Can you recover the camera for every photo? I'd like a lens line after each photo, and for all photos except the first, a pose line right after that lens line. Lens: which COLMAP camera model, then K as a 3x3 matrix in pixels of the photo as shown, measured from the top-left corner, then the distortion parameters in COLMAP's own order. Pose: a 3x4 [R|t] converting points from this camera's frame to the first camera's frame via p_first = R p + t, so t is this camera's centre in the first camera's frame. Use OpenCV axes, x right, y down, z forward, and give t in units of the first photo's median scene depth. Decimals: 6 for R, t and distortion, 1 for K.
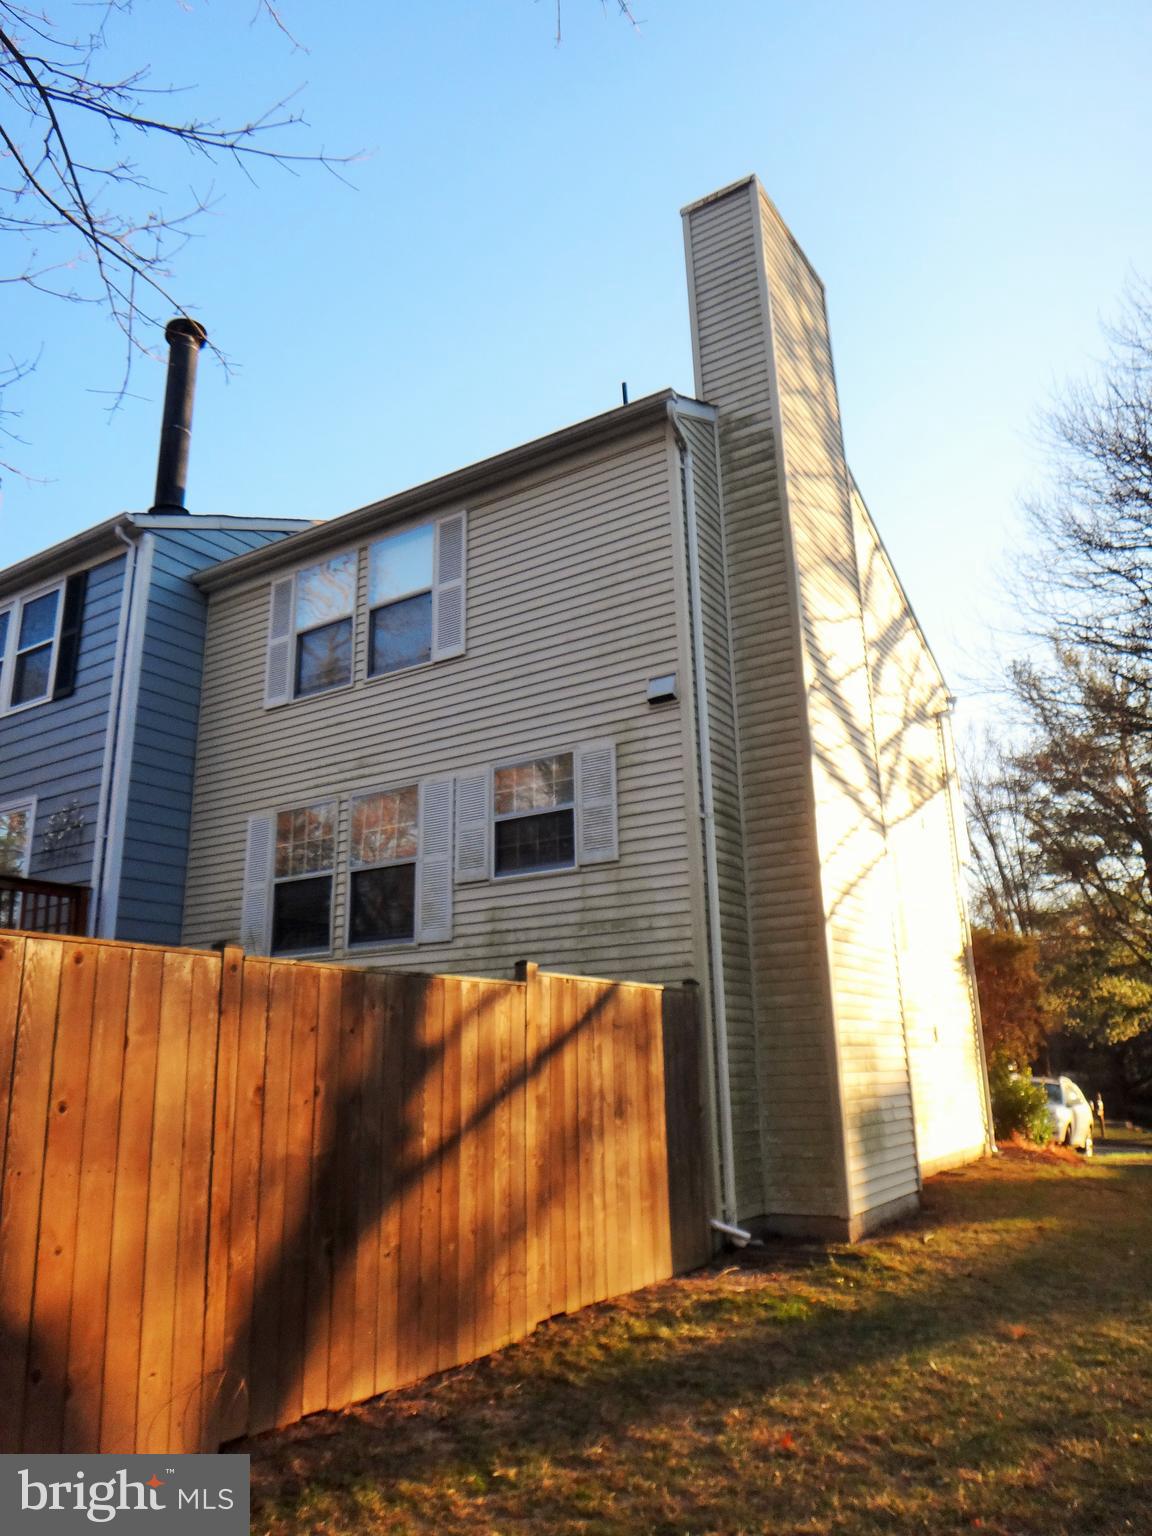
lens RADIAL K [[1063.6, 0, 576.0], [0, 1063.6, 768.0], [0, 0, 1]] dist [-0.048977, 0.000329]
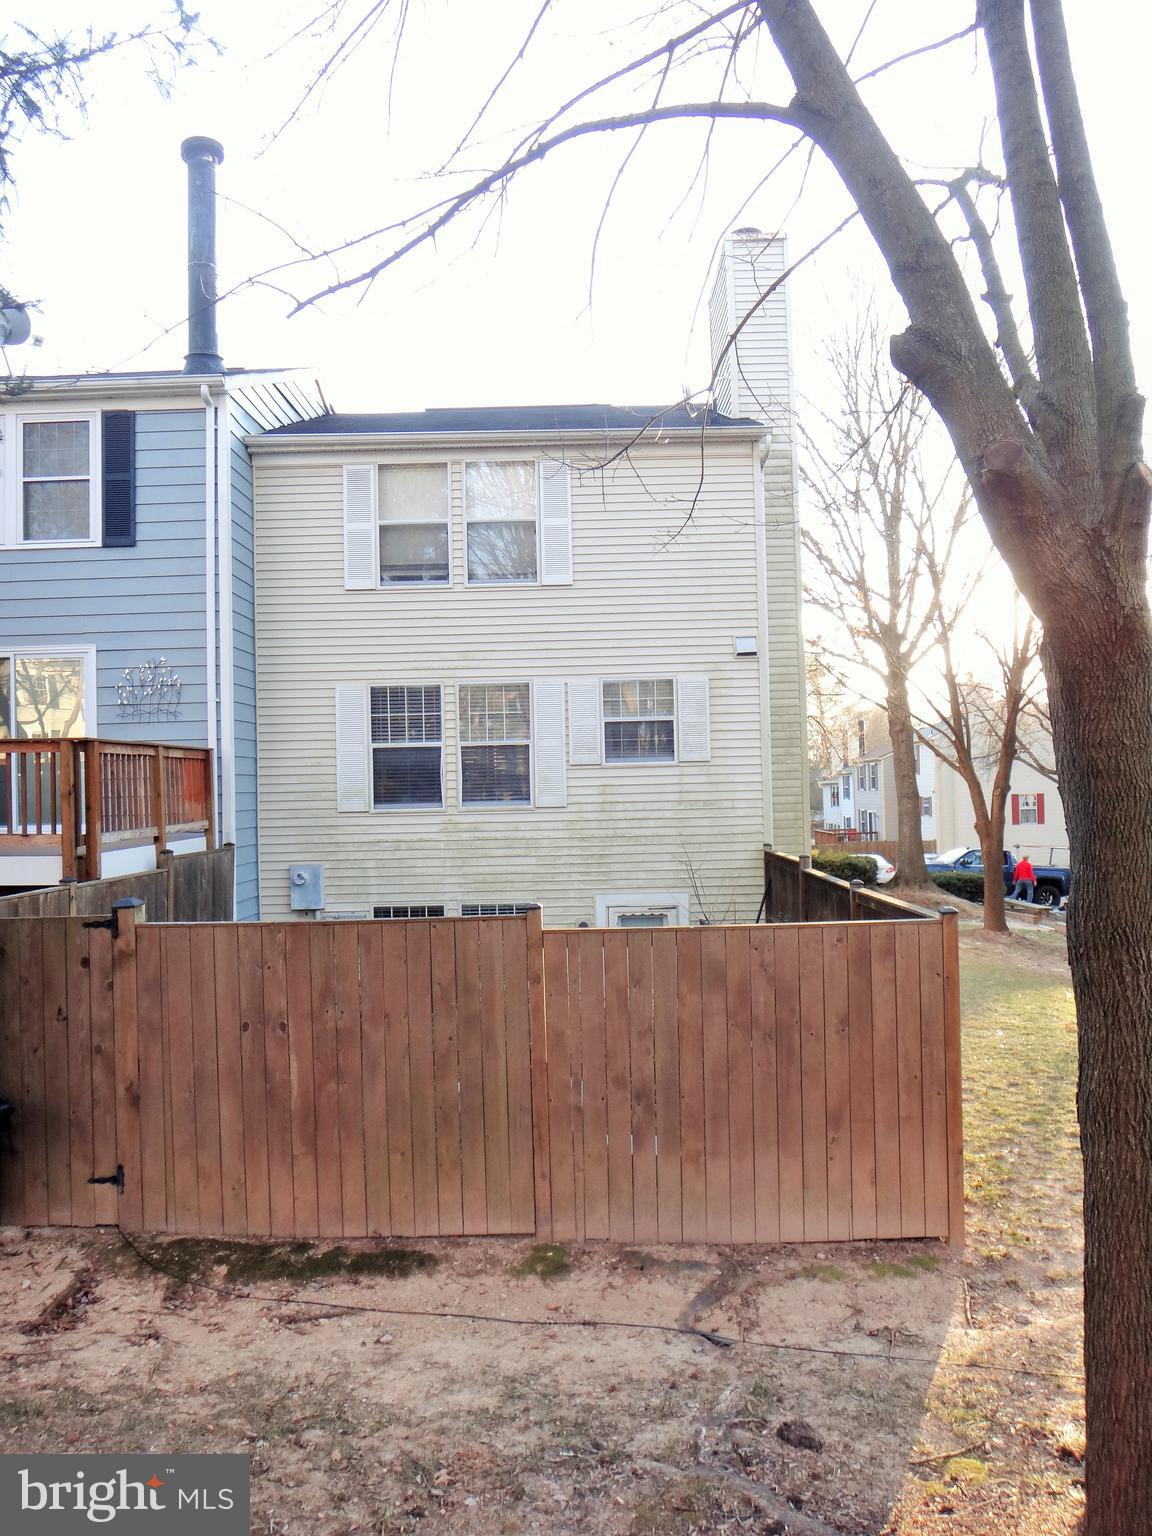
lens RADIAL K [[1063.6, 0, 576.0], [0, 1063.6, 768.0], [0, 0, 1]] dist [-0.048977, 0.000329]
pose [[0.844438, 0.014454, 0.535458, -0.804843], [-0.141500, 0.970146, 0.196964, -0.149109], [-0.516625, -0.242091, 0.821274, -0.109310]]
